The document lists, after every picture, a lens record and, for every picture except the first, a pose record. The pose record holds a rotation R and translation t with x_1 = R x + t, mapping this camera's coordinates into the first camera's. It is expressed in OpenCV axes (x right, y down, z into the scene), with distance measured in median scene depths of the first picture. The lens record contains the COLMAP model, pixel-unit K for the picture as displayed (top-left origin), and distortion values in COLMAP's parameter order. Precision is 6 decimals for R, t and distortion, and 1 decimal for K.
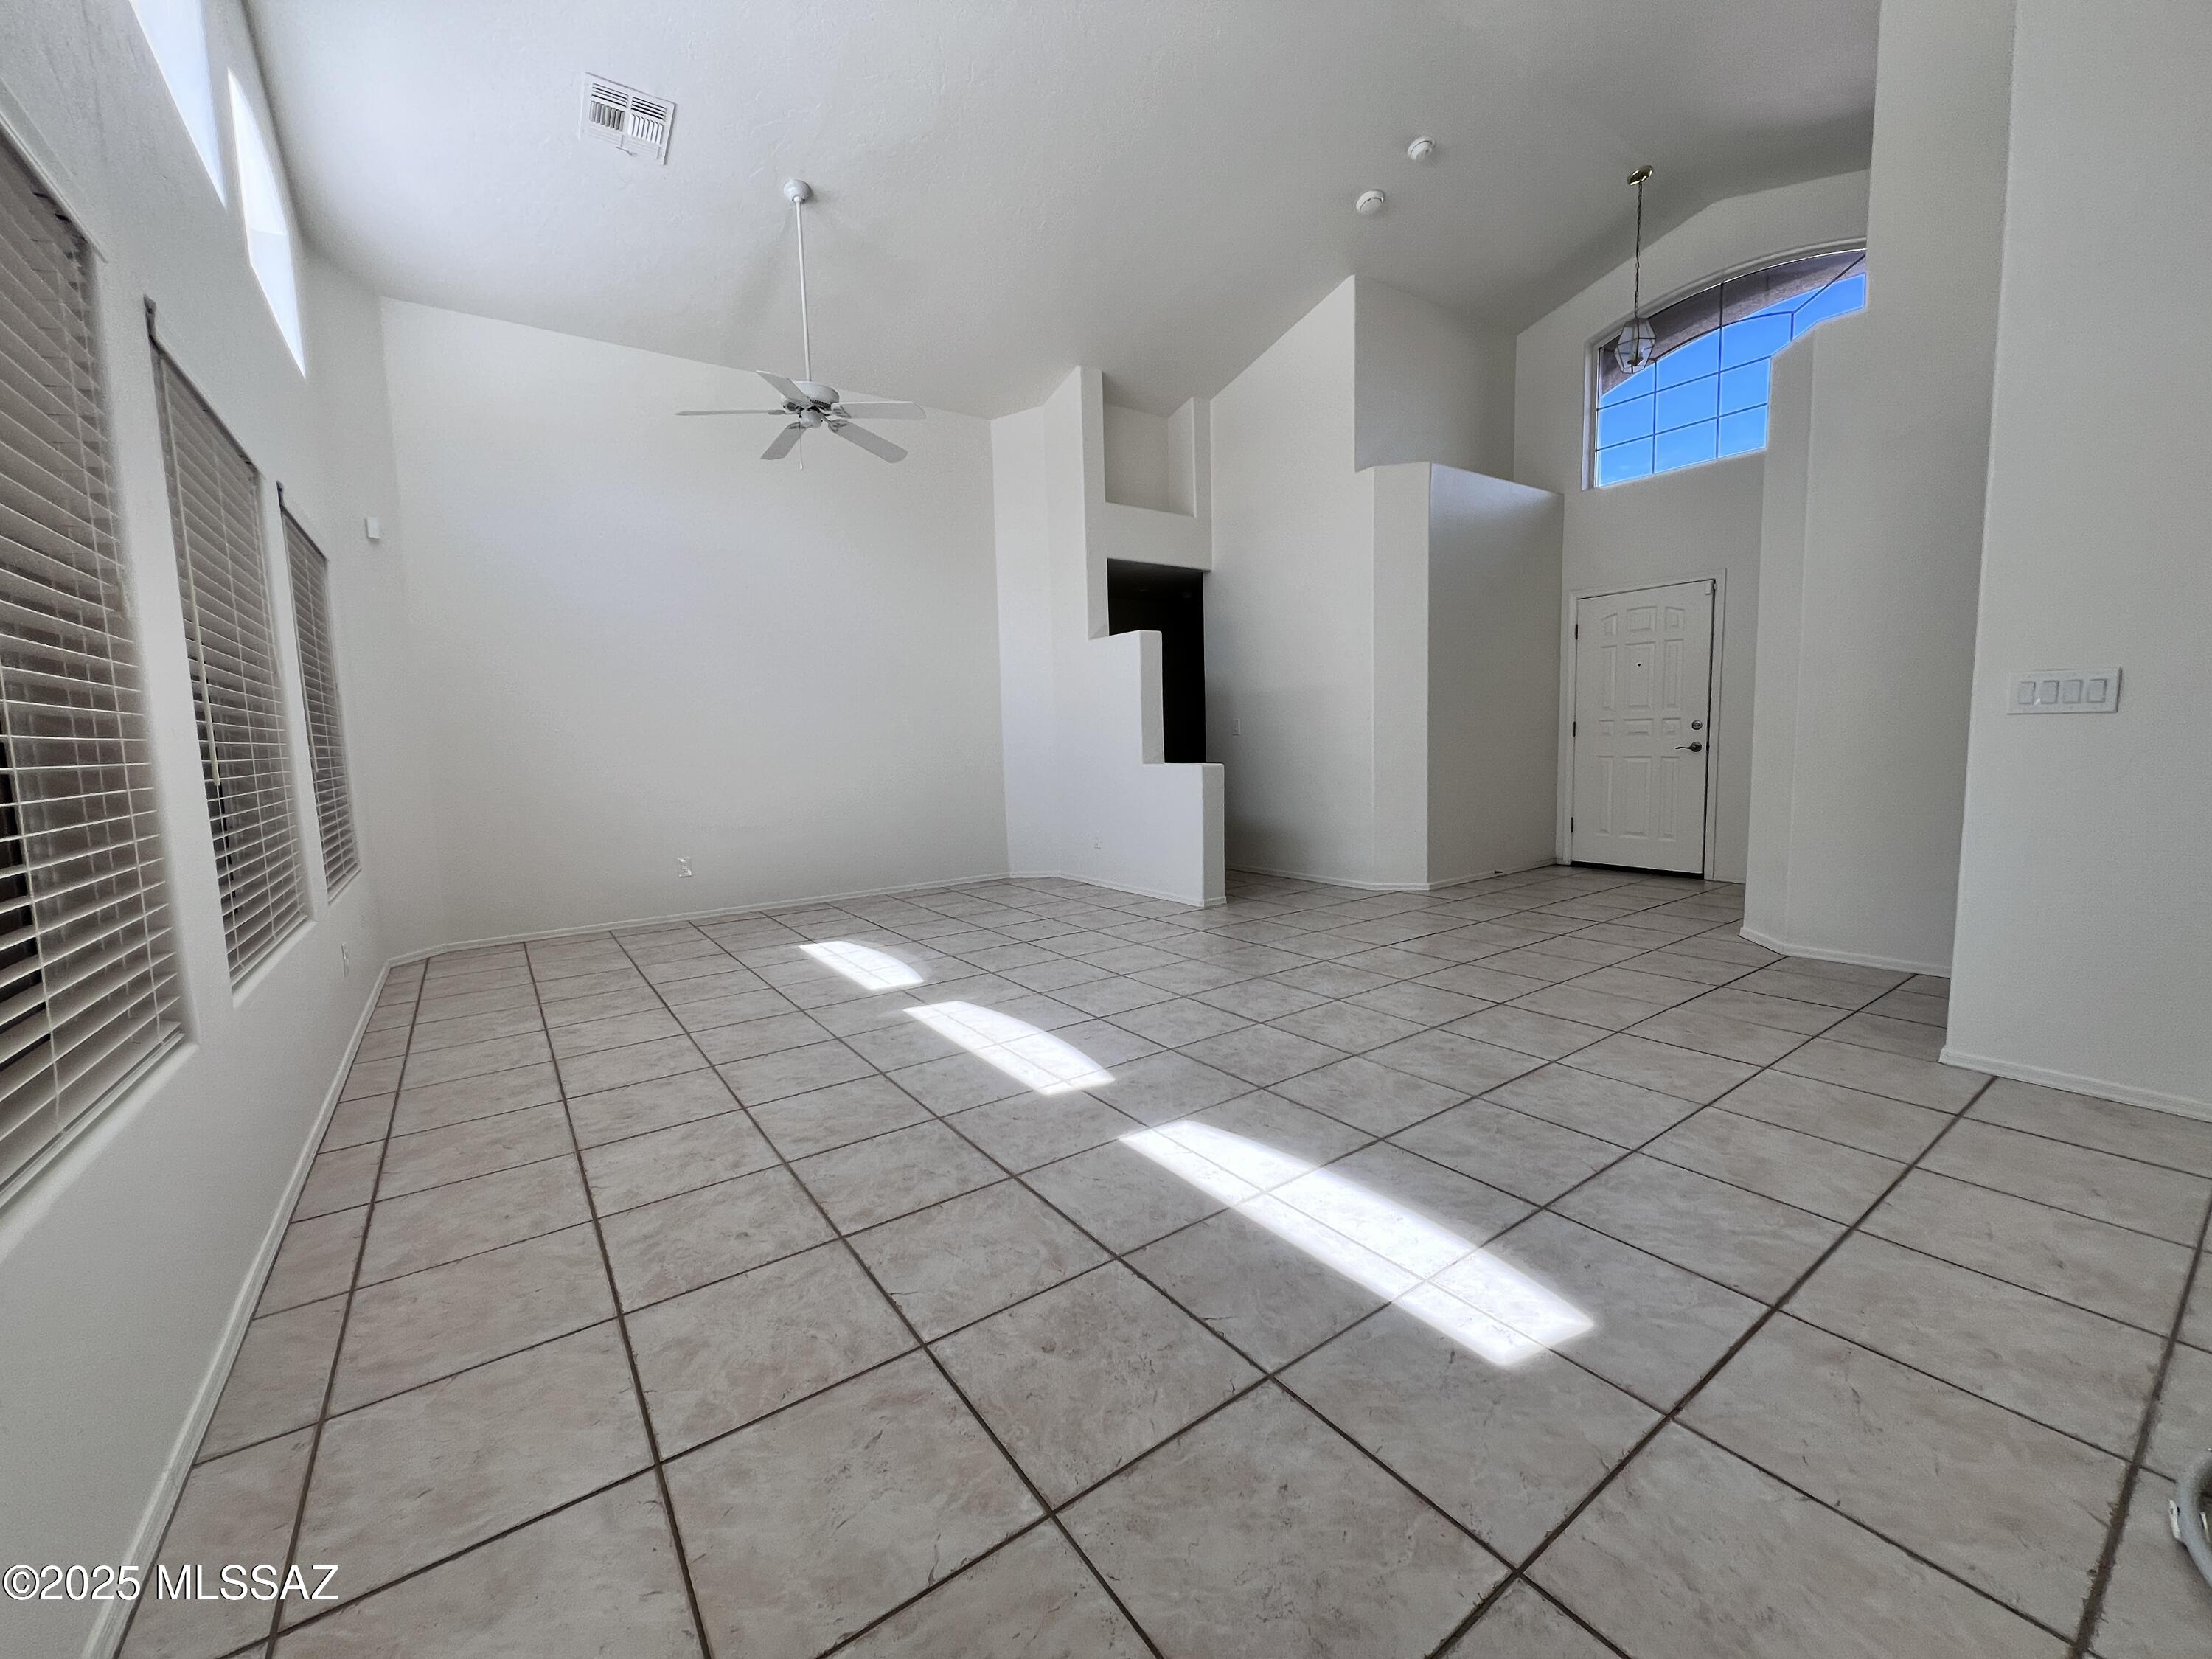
lens RADIAL K [[884.8, 0, 1103.9], [0, 884.8, 826.7], [0, 0, 1]] dist [-0.001623, 0.000498]
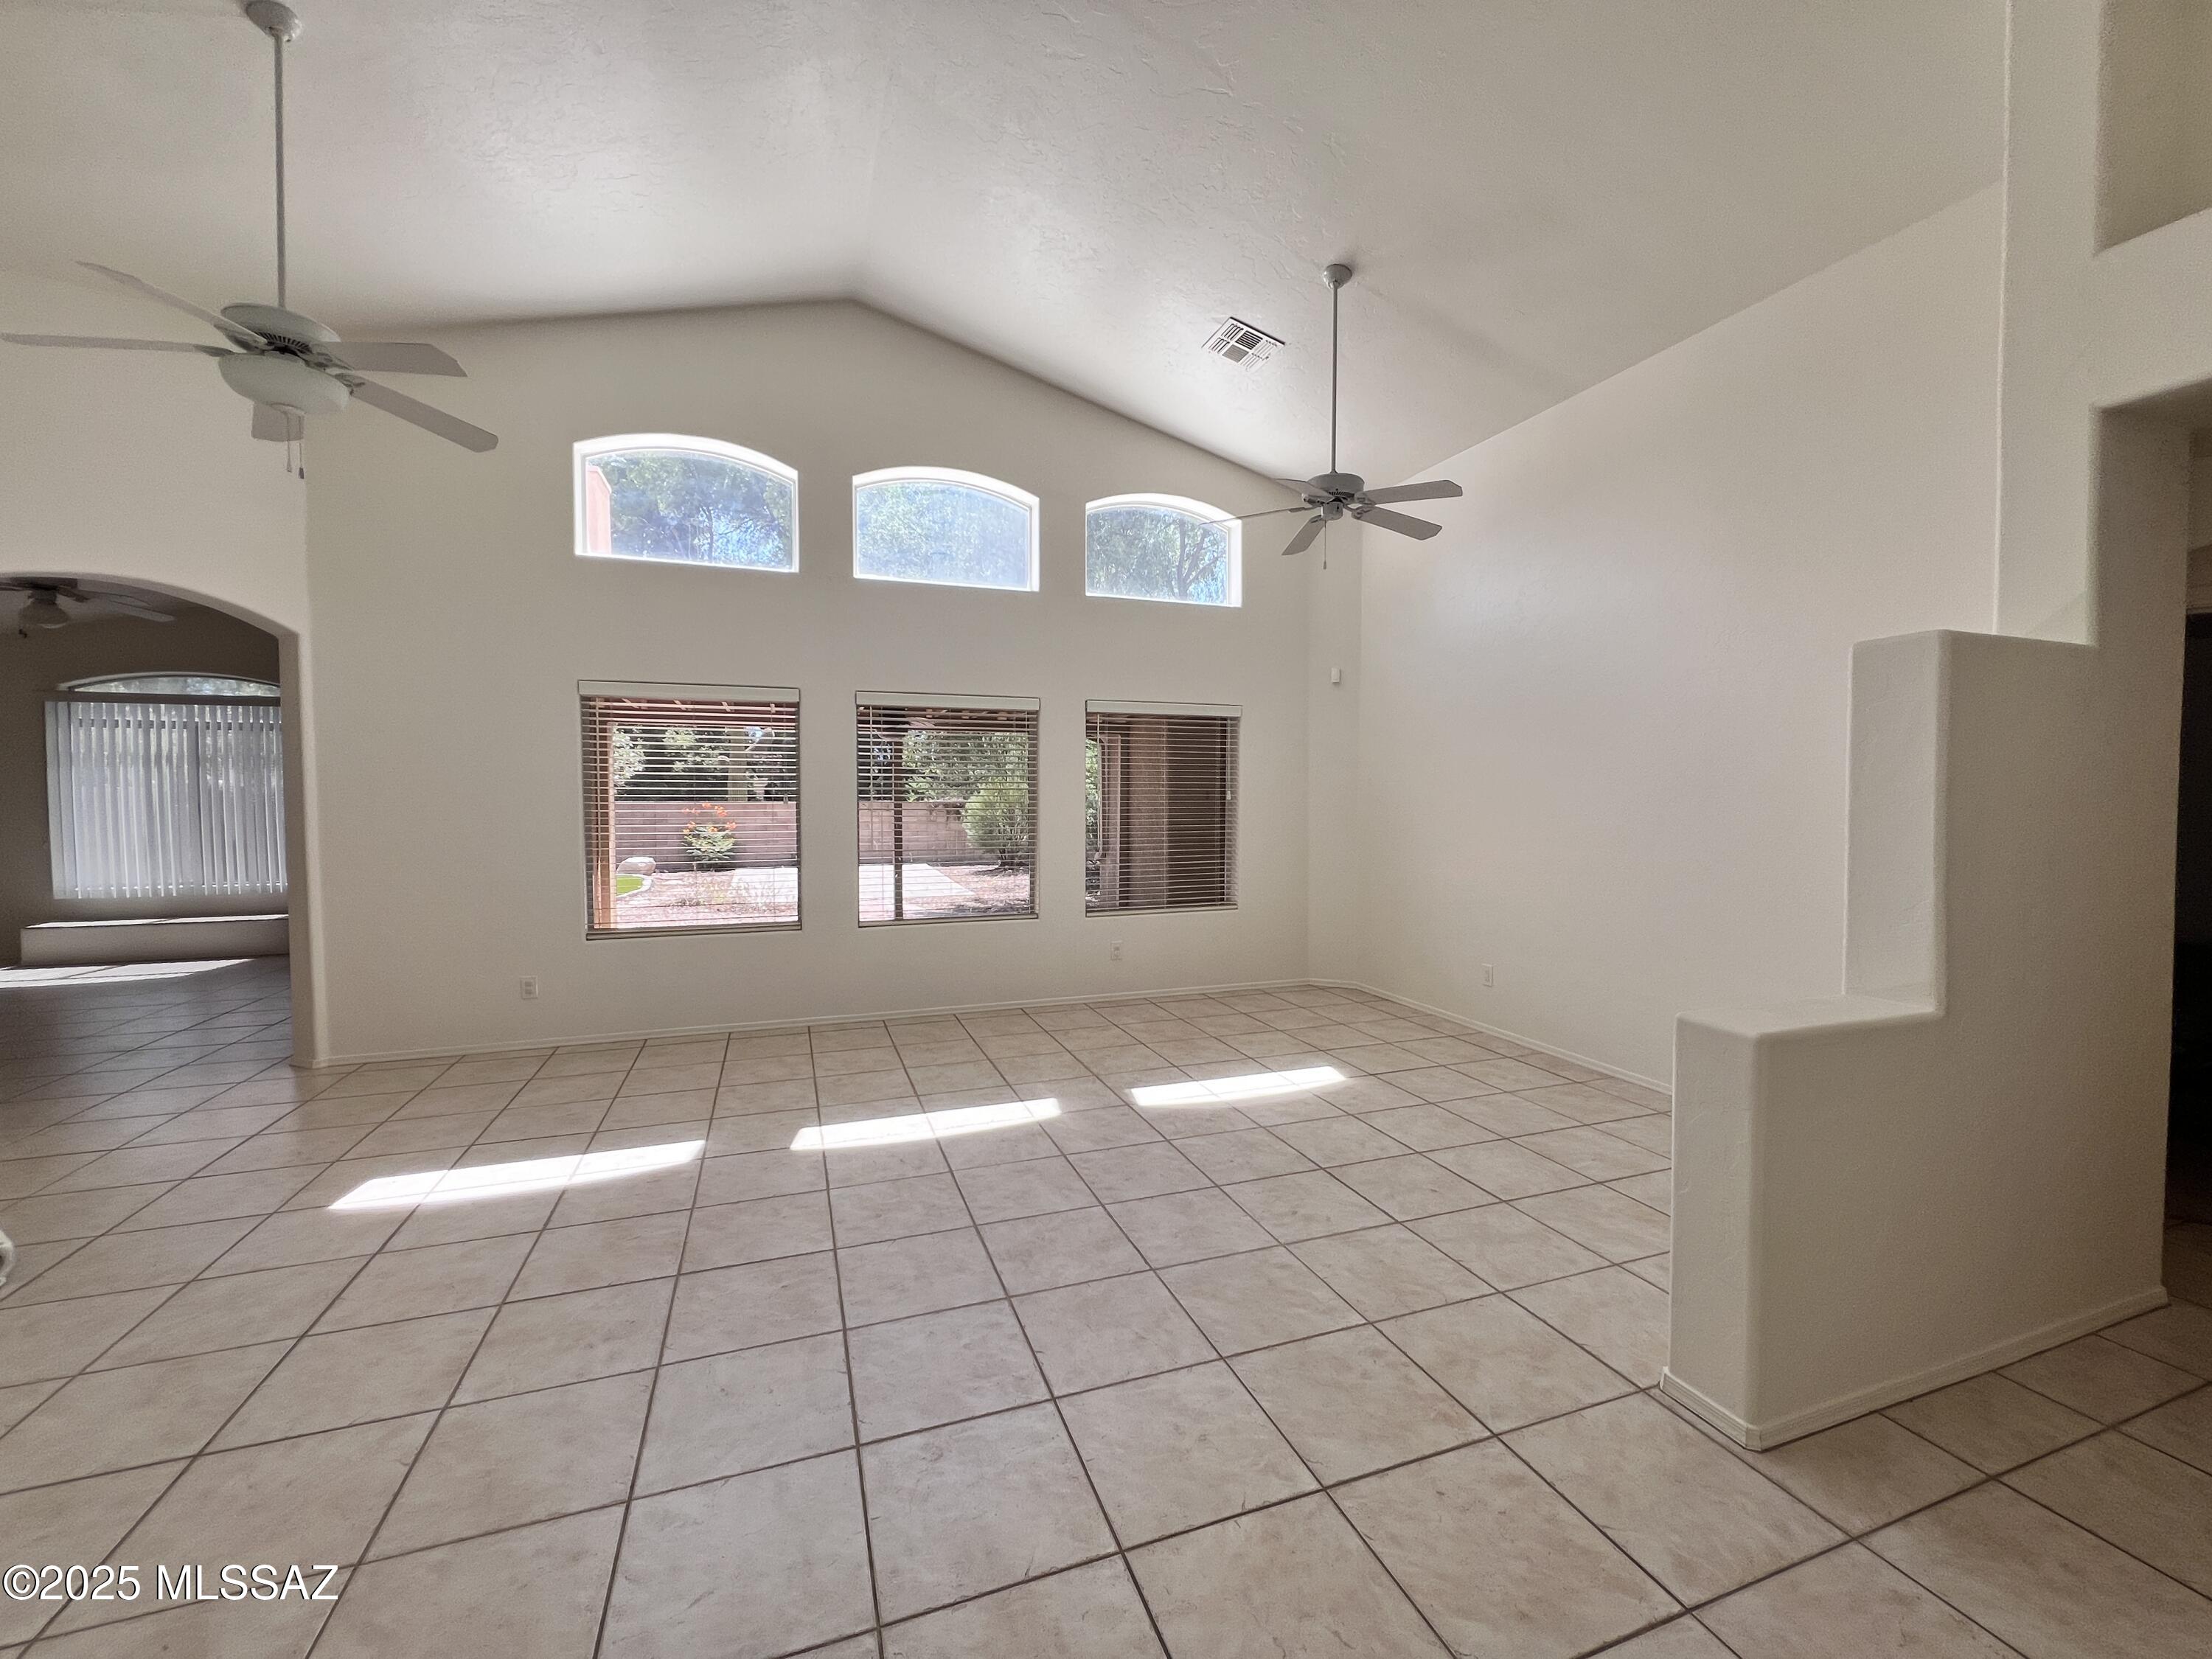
lens RADIAL K [[898.9, 0, 1106.0], [0, 898.9, 829.5], [0, 0, 1]] dist [0.000597, 0.000119]
pose [[-0.273991, 0.066974, -0.959397, 1.059325], [-0.091424, 0.991241, 0.095306, -0.318588], [0.957377, 0.113825, -0.265468, 1.704665]]
